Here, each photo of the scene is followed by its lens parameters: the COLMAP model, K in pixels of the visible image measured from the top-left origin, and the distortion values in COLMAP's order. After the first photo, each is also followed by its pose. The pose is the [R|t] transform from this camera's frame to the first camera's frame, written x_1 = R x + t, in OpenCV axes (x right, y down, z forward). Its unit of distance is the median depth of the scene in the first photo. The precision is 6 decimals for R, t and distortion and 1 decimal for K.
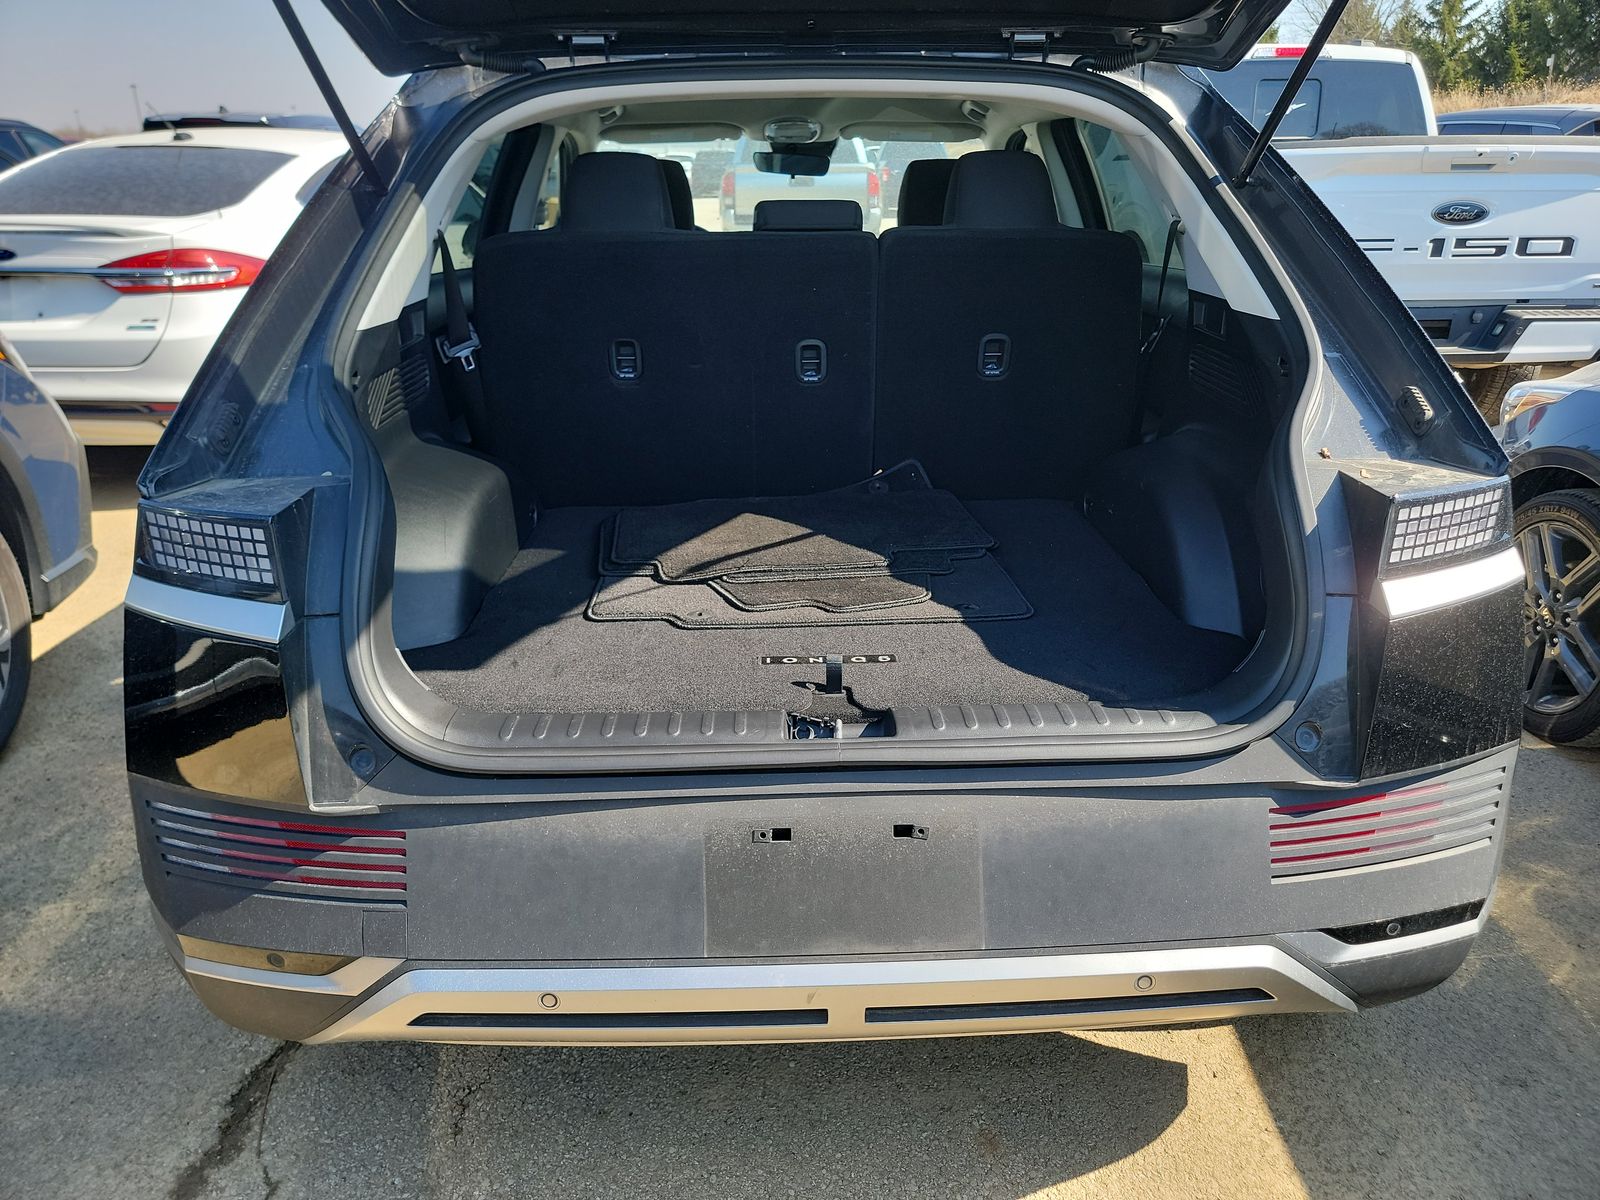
lens RADIAL K [[1125.3, 0, 800.0], [0, 1125.3, 600.0], [0, 0, 1]] dist [0.086799, -0.073564]
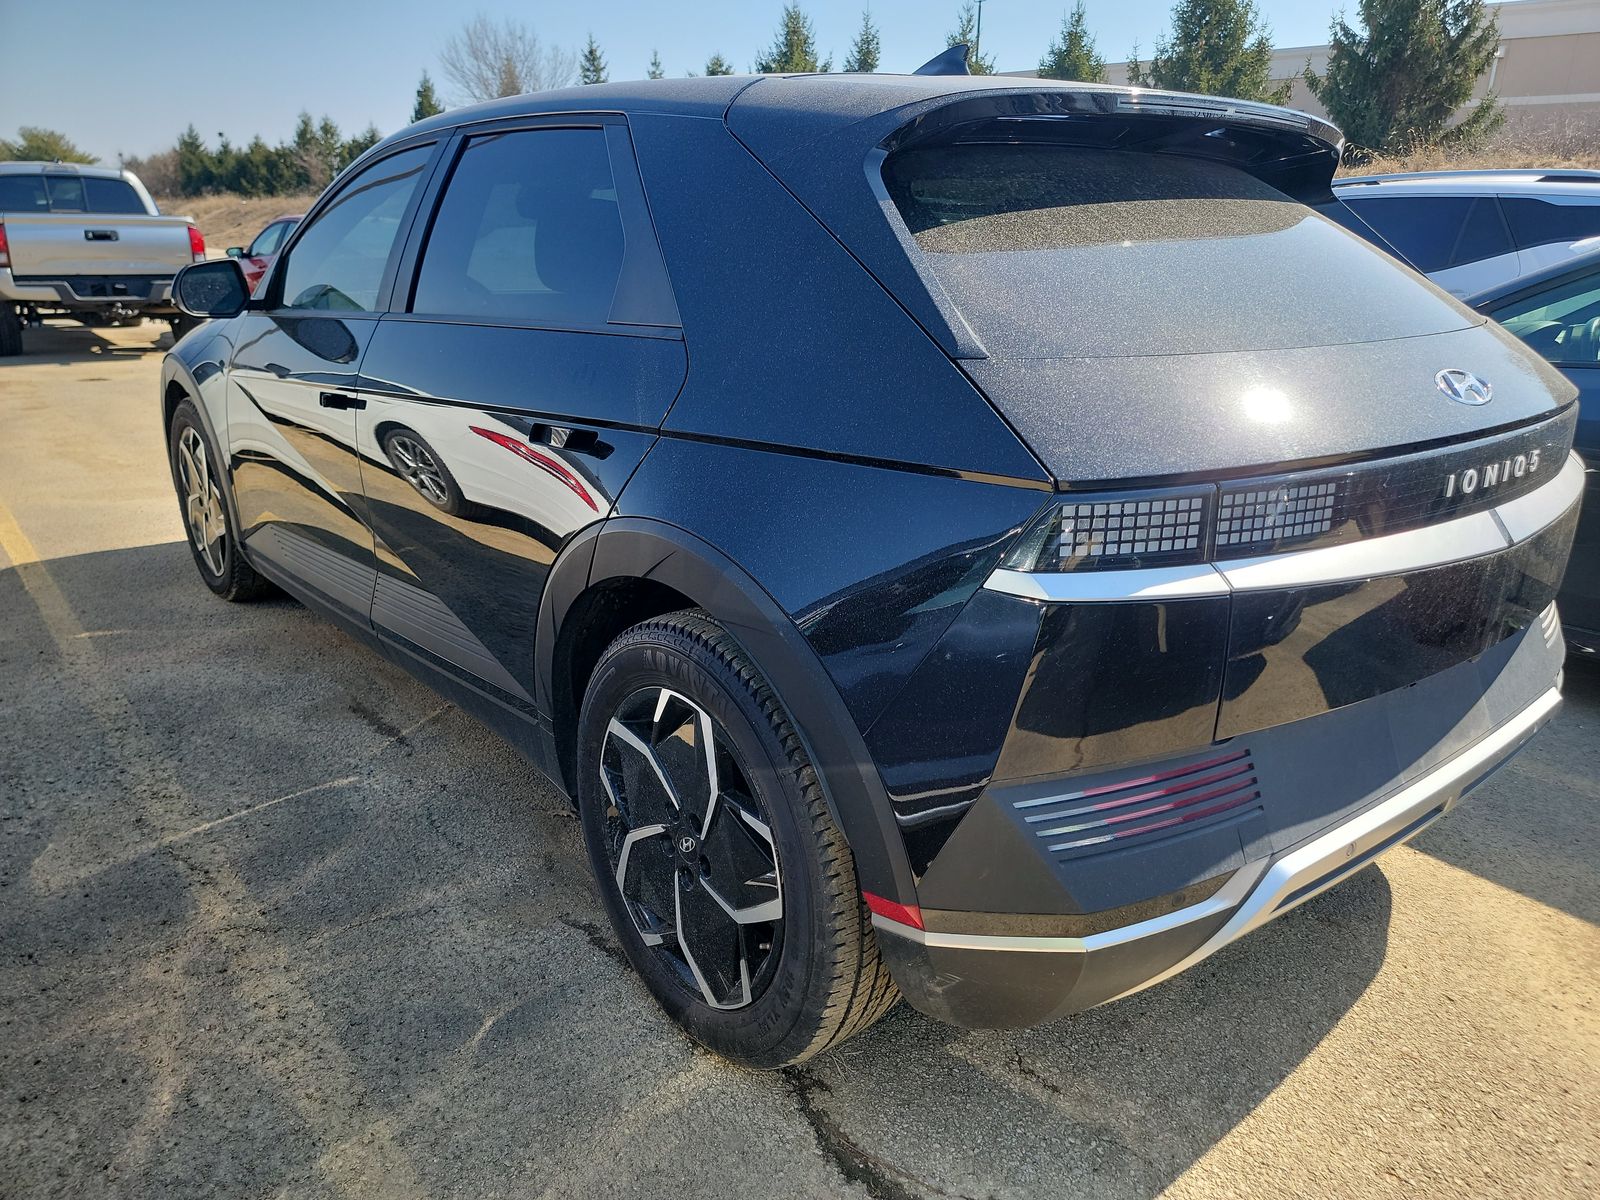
lens RADIAL K [[1143.5, 0, 800.0], [0, 1143.5, 600.0], [0, 0, 1]] dist [0.053502, -0.000519]
pose [[0.788170, -0.175310, 0.589962, -0.966205], [0.209608, 0.977729, 0.010508, -0.038007], [-0.578665, 0.115379, 0.807363, 0.204990]]
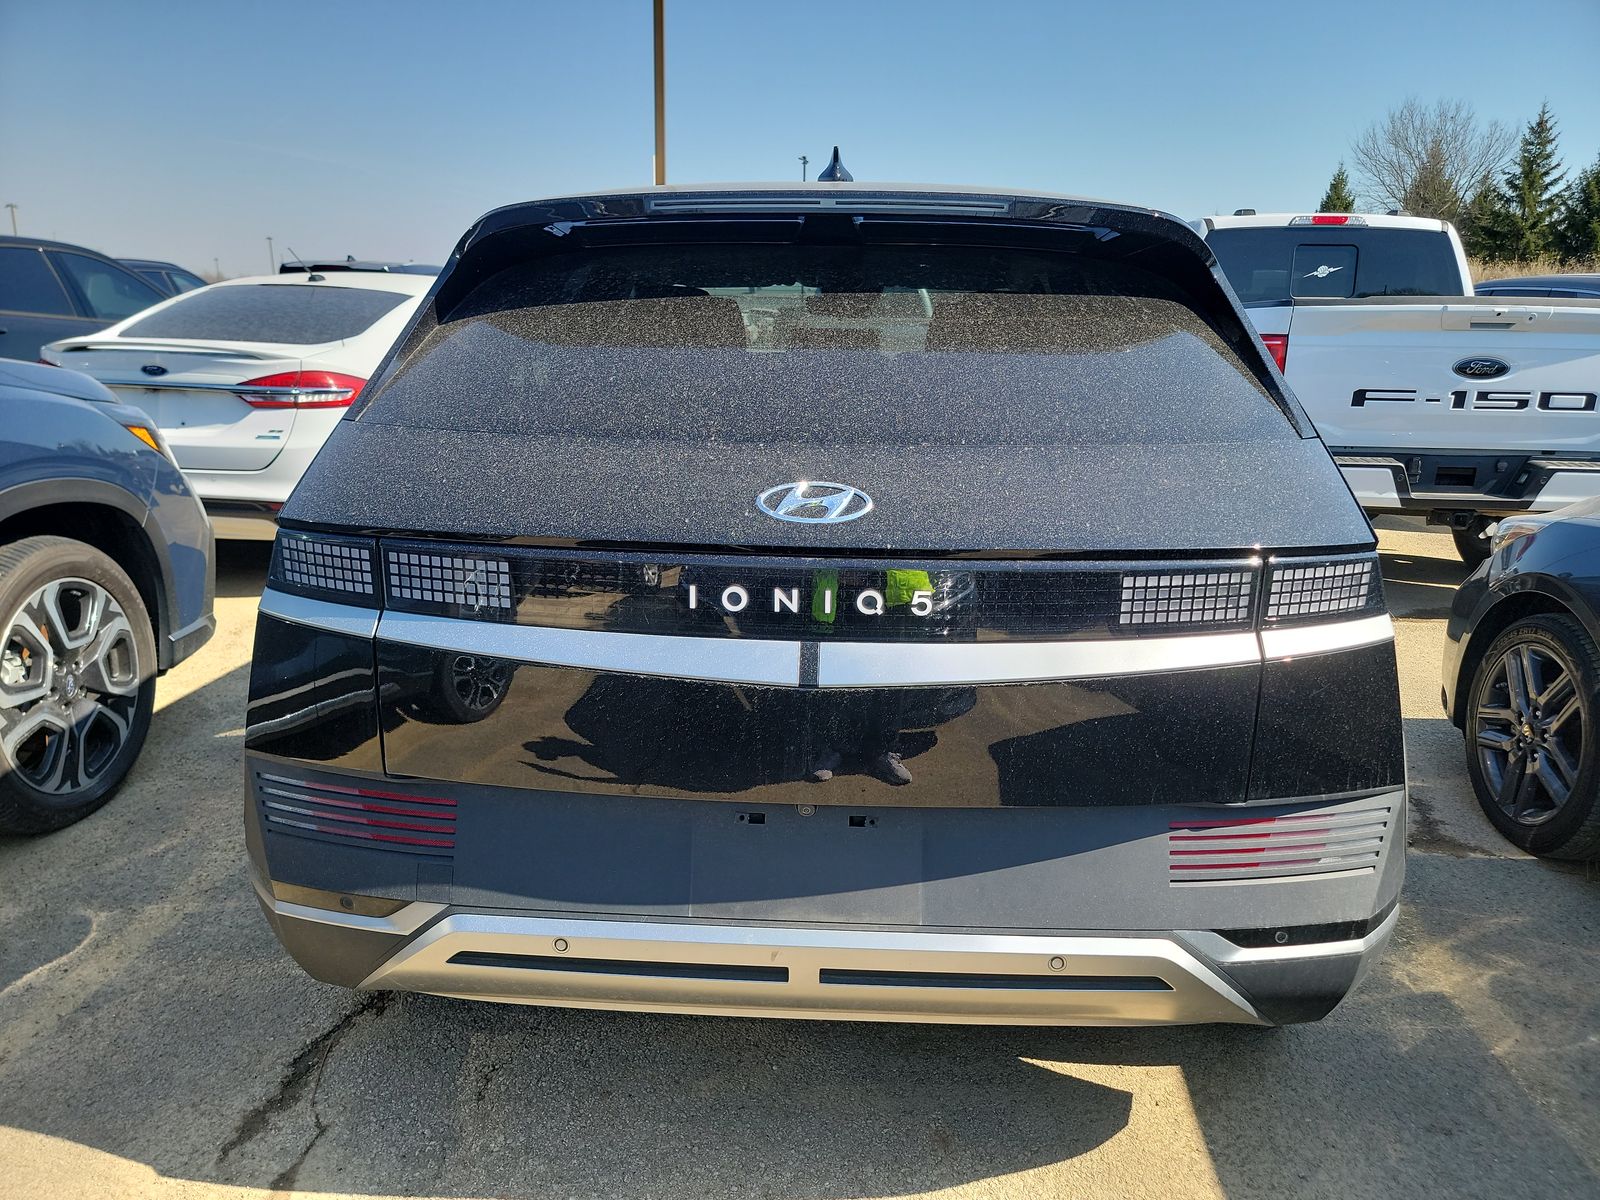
lens RADIAL K [[1117.9, 0, 780.2], [0, 1117.9, 628.7], [0, 0, 1]] dist [0.094547, -0.069411]
pose [[0.996160, 0.043718, -0.075860, 0.063064], [-0.050942, 0.994070, -0.096072, 0.082326], [0.071210, 0.099568, 0.992479, -0.151106]]
